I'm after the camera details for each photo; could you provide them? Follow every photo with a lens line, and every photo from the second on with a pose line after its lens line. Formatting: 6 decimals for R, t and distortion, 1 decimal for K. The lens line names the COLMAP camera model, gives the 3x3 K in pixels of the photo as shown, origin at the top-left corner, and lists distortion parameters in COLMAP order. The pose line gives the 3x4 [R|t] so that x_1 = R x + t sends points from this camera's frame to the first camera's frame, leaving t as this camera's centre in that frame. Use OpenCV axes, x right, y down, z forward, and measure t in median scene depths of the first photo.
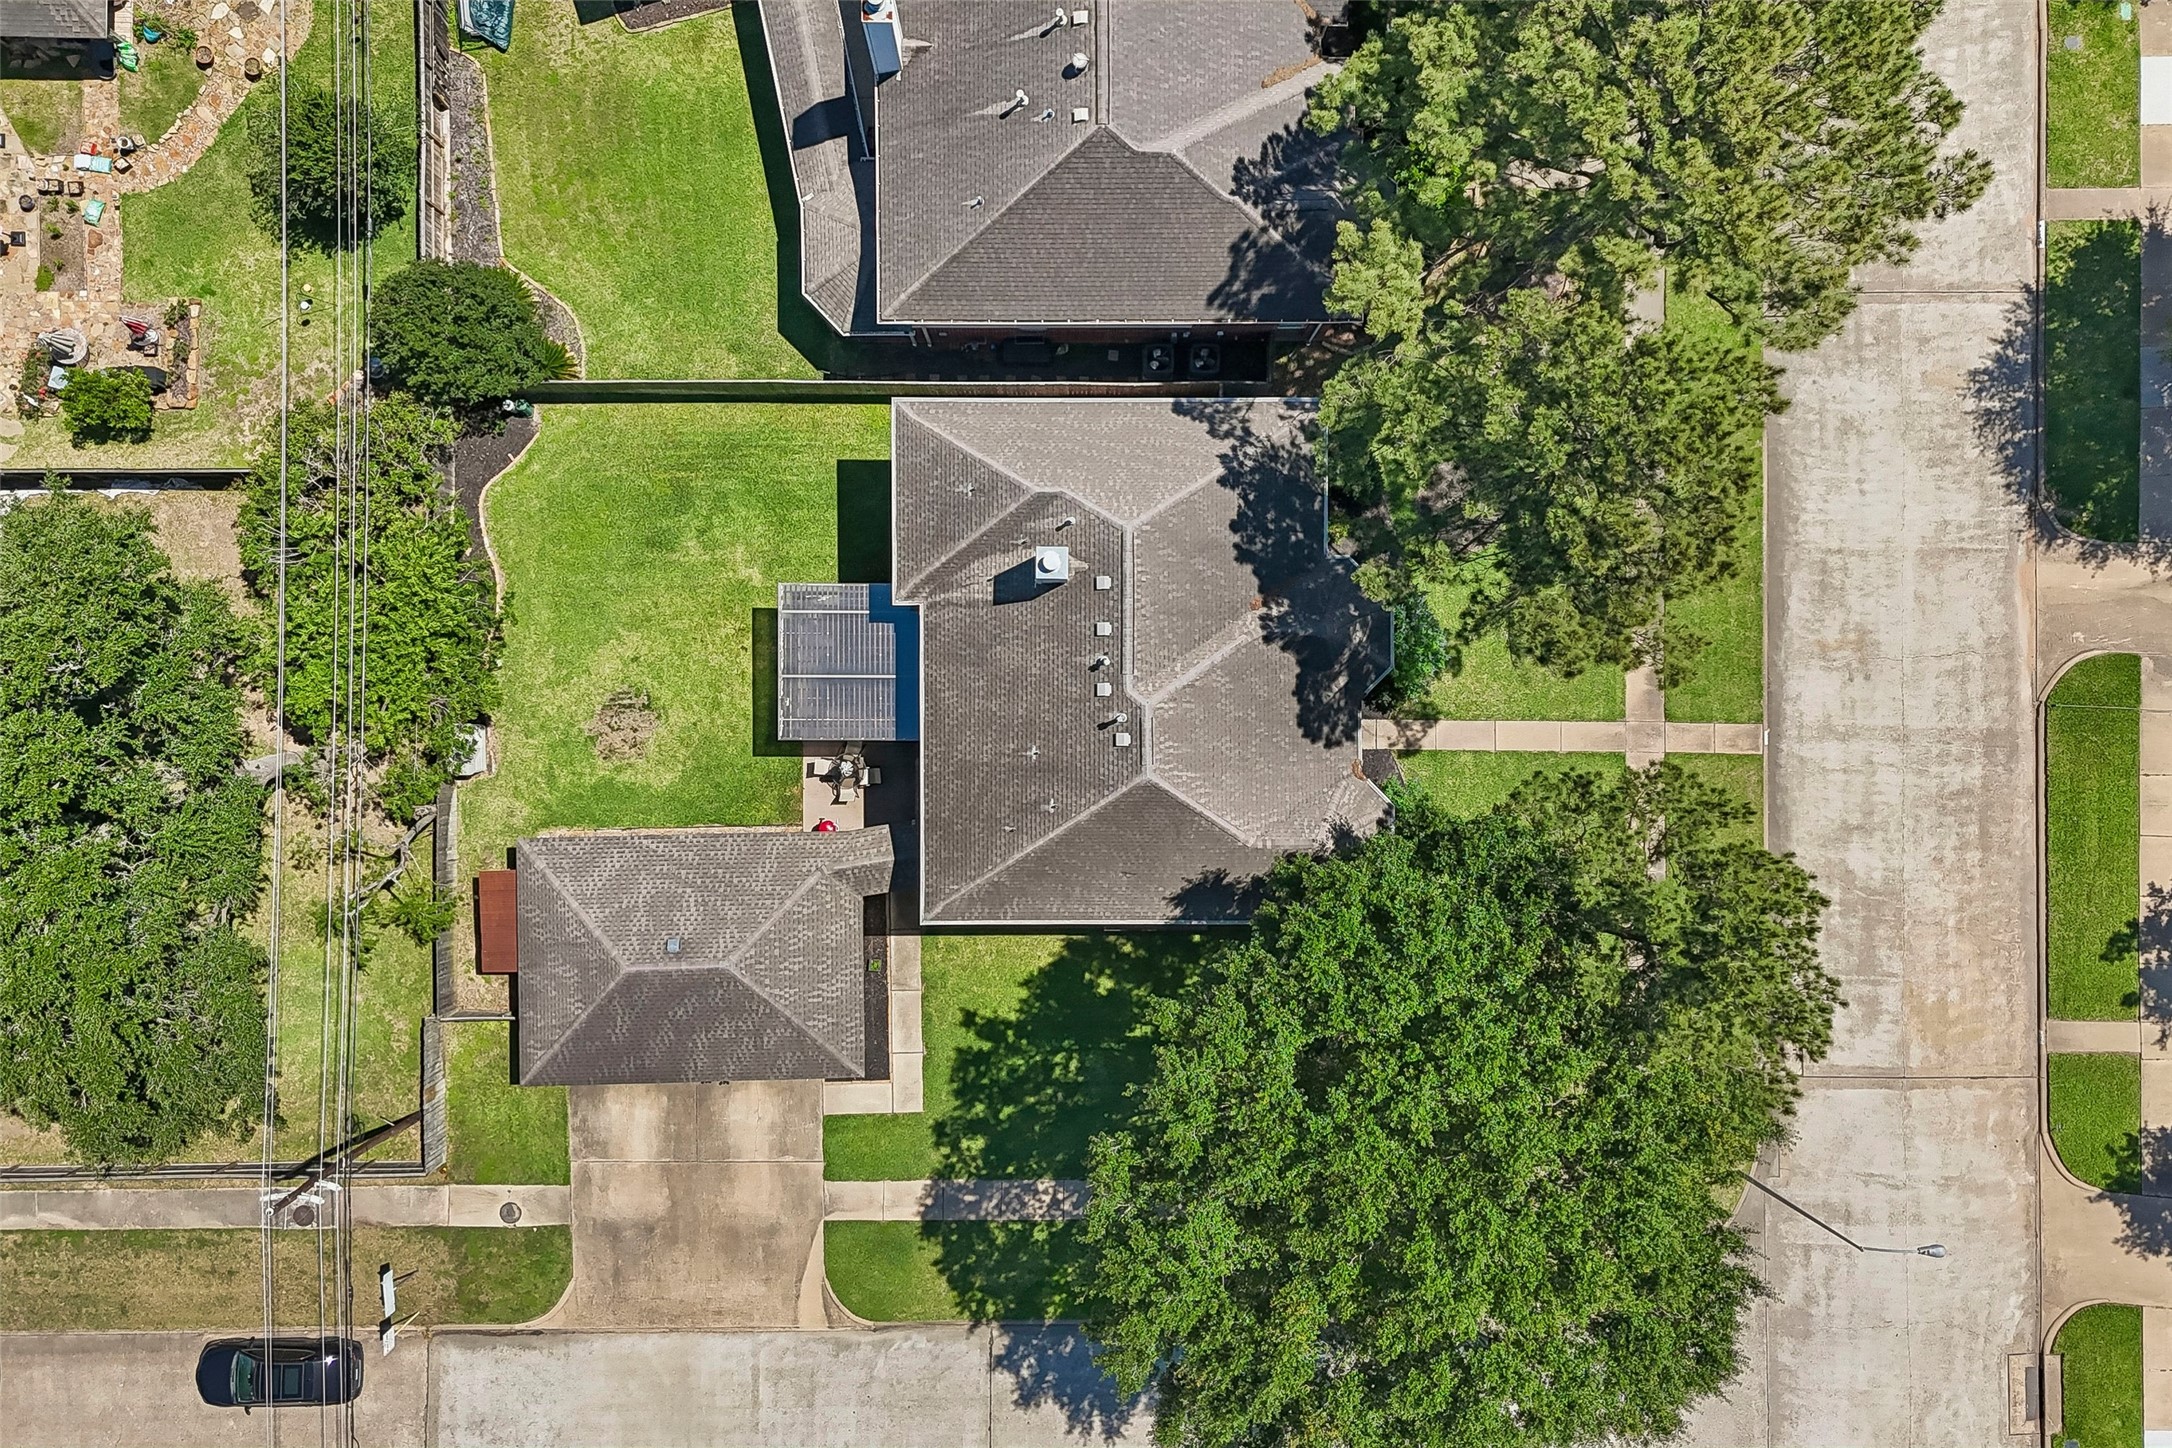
lens RADIAL K [[1857.0, 0, 1086.0], [0, 1857.0, 724.0], [0, 0, 1]] dist [0.077241, -0.106705]
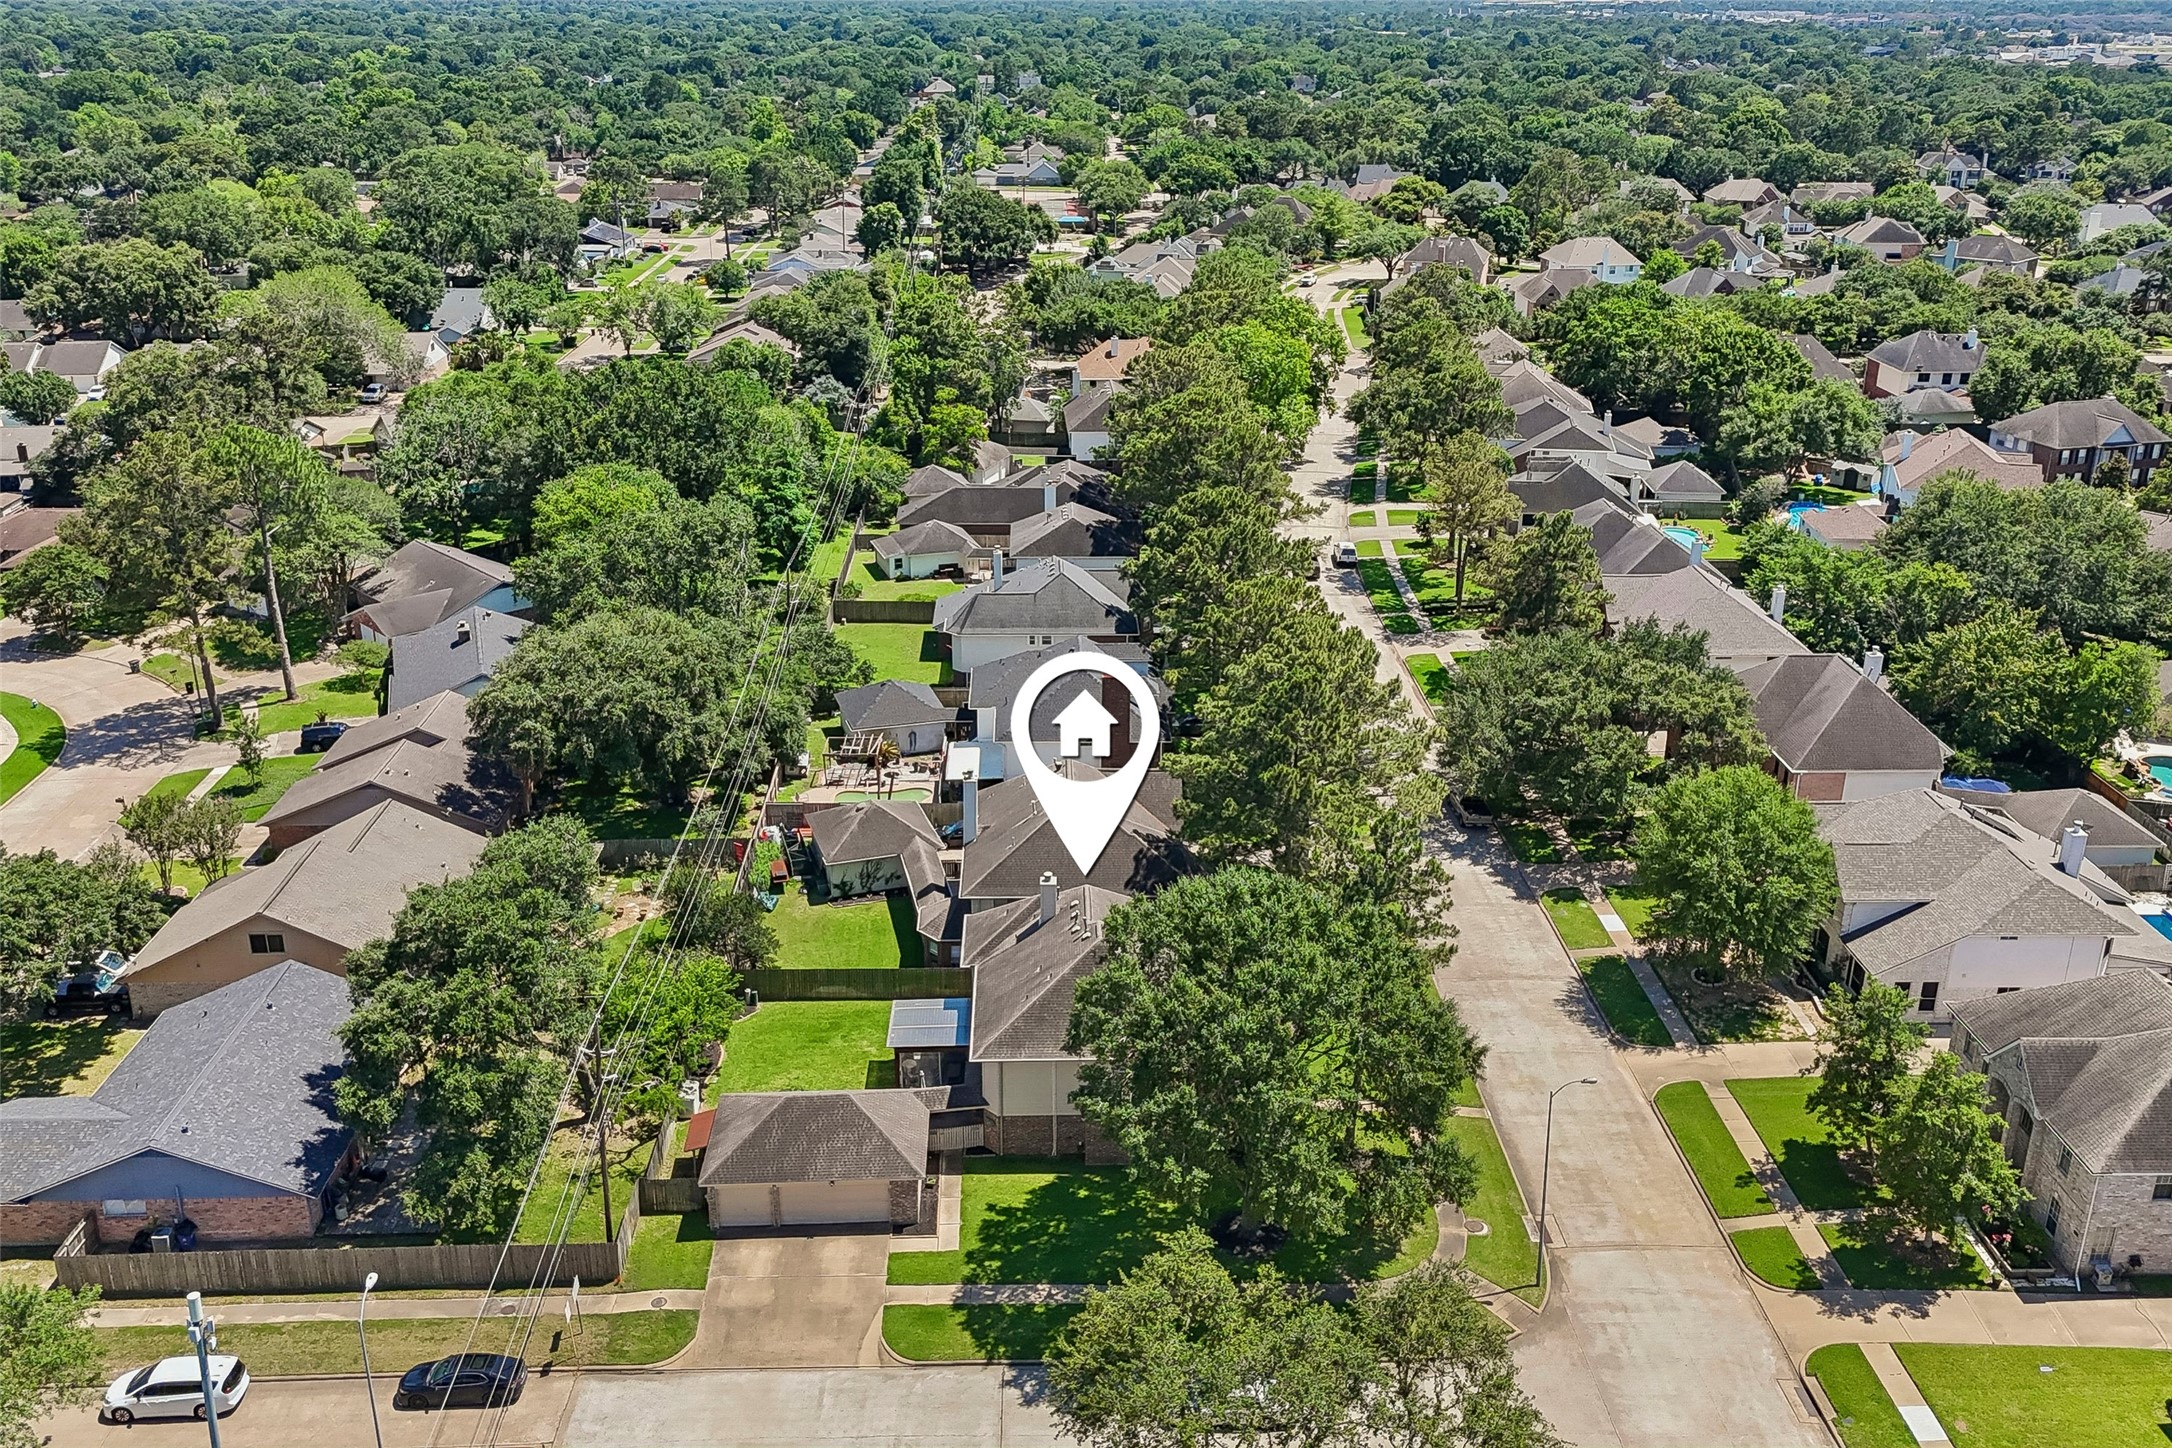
lens RADIAL K [[1830.7, 0, 1086.0], [0, 1830.7, 724.0], [0, 0, 1]] dist [0.117191, -0.201439]
pose [[0.999667, -0.015713, 0.020459, -0.011411], [0.024906, 0.381267, -0.924129, 1.374158], [0.006721, 0.924331, 0.381532, 0.079125]]
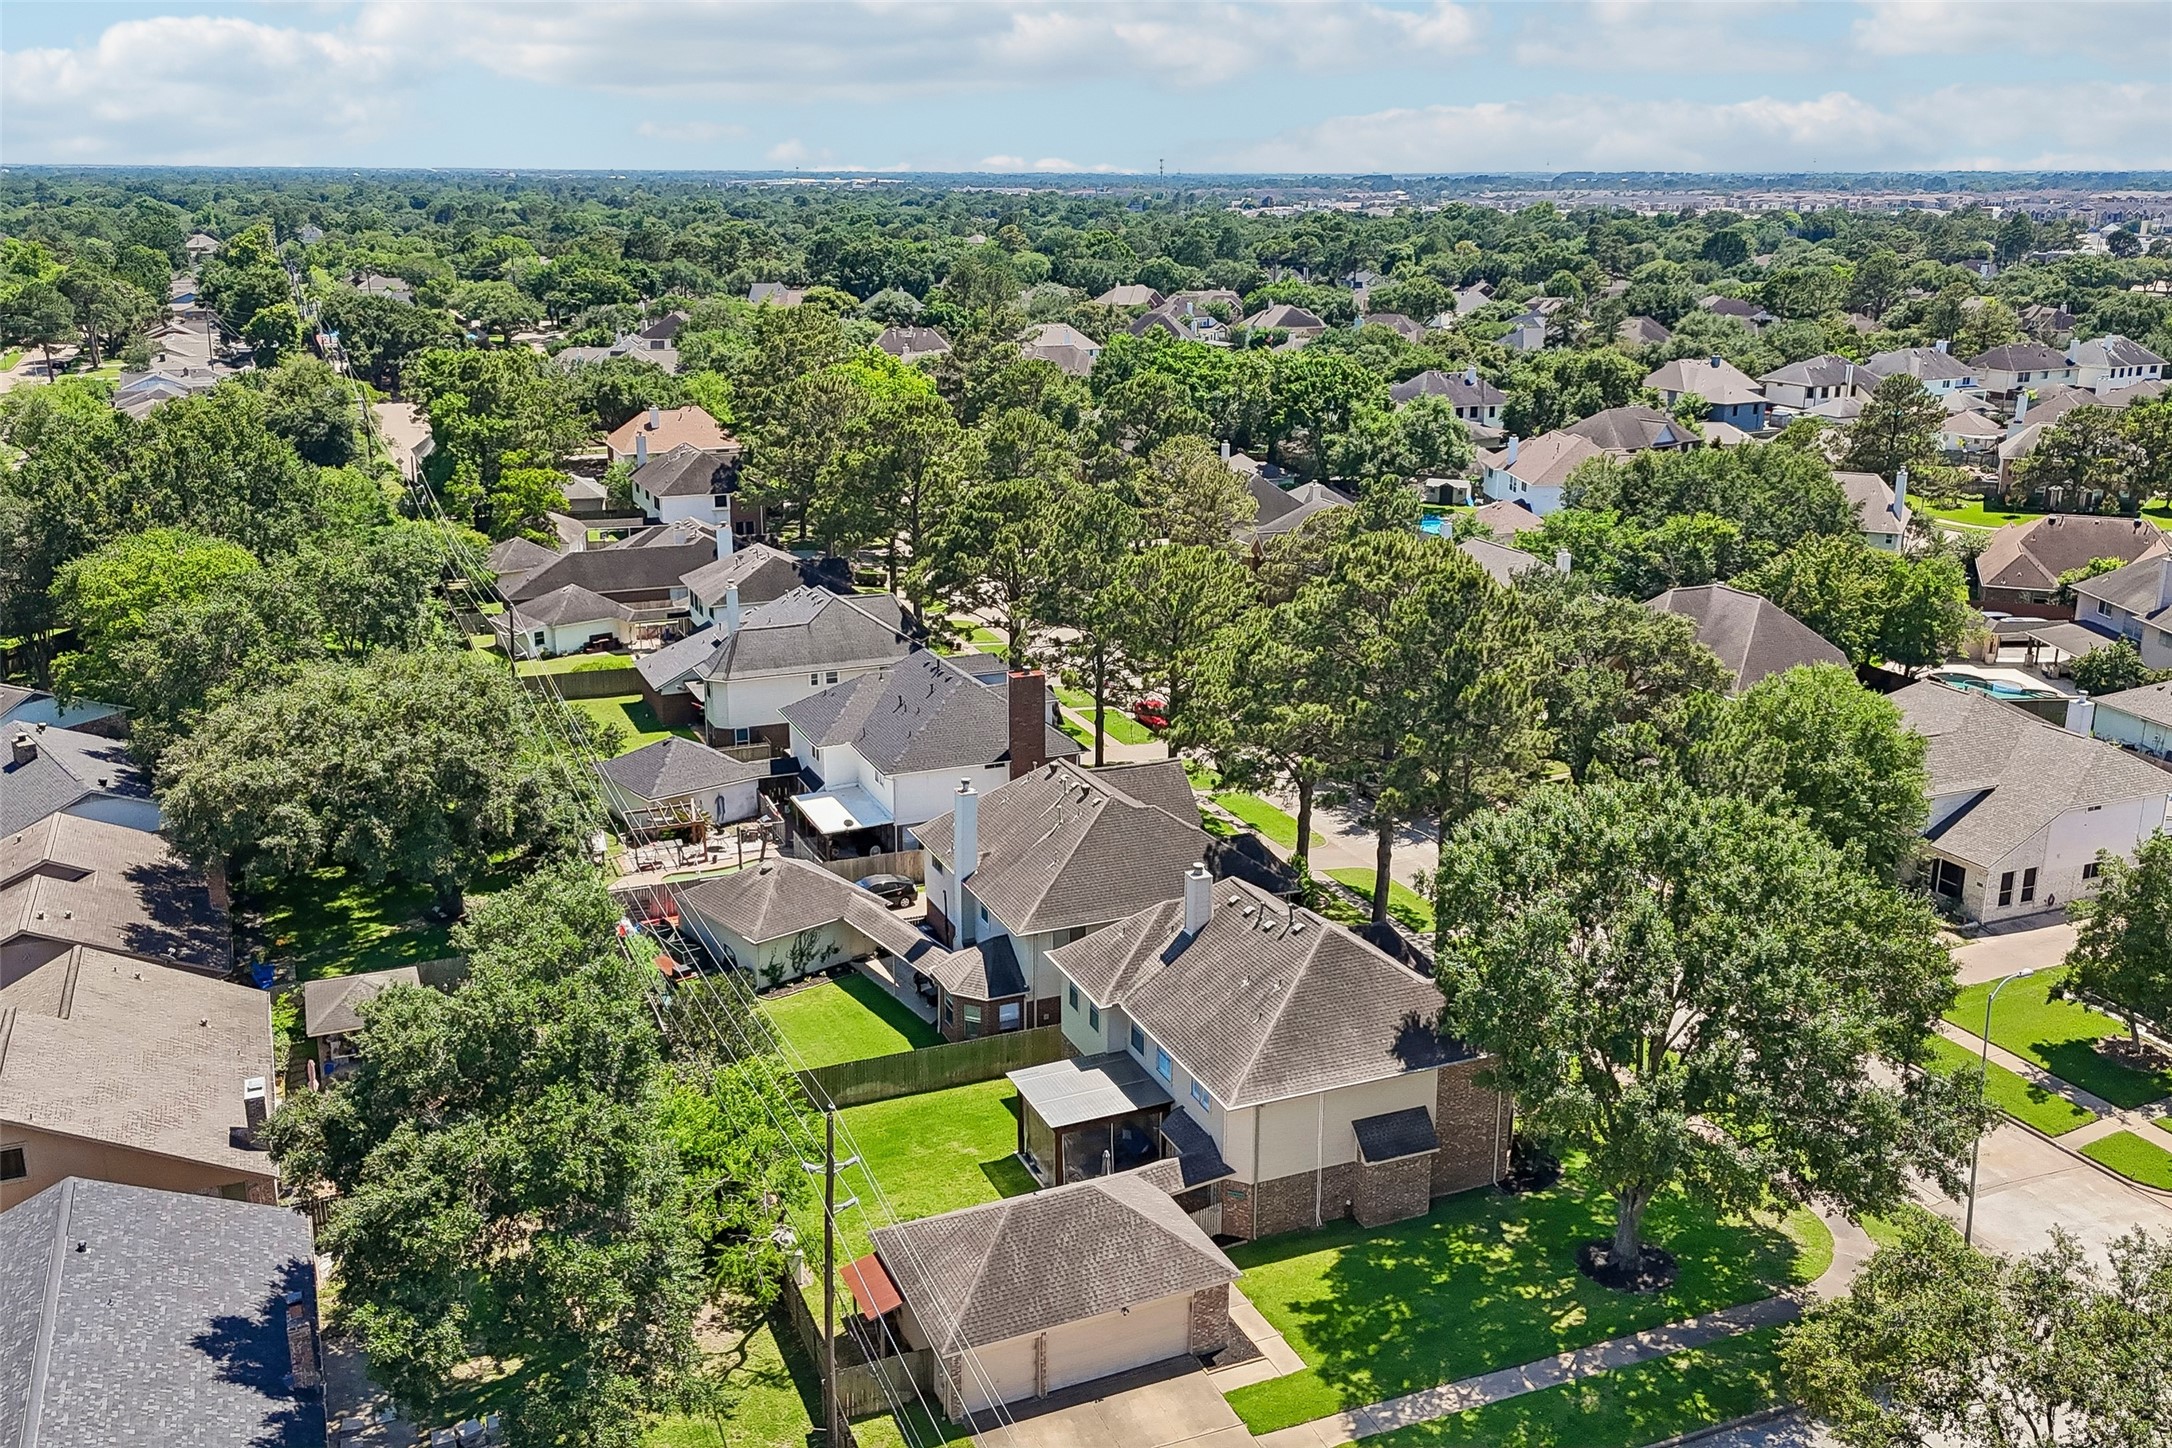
lens RADIAL K [[1857.0, 0, 1086.0], [0, 1857.0, 724.0], [0, 0, 1]] dist [0.077241, -0.106705]
pose [[0.921940, -0.121062, 0.367928, -0.528386], [0.387305, 0.276608, -0.879479, 0.962378], [0.004700, 0.953327, 0.301904, 0.354987]]
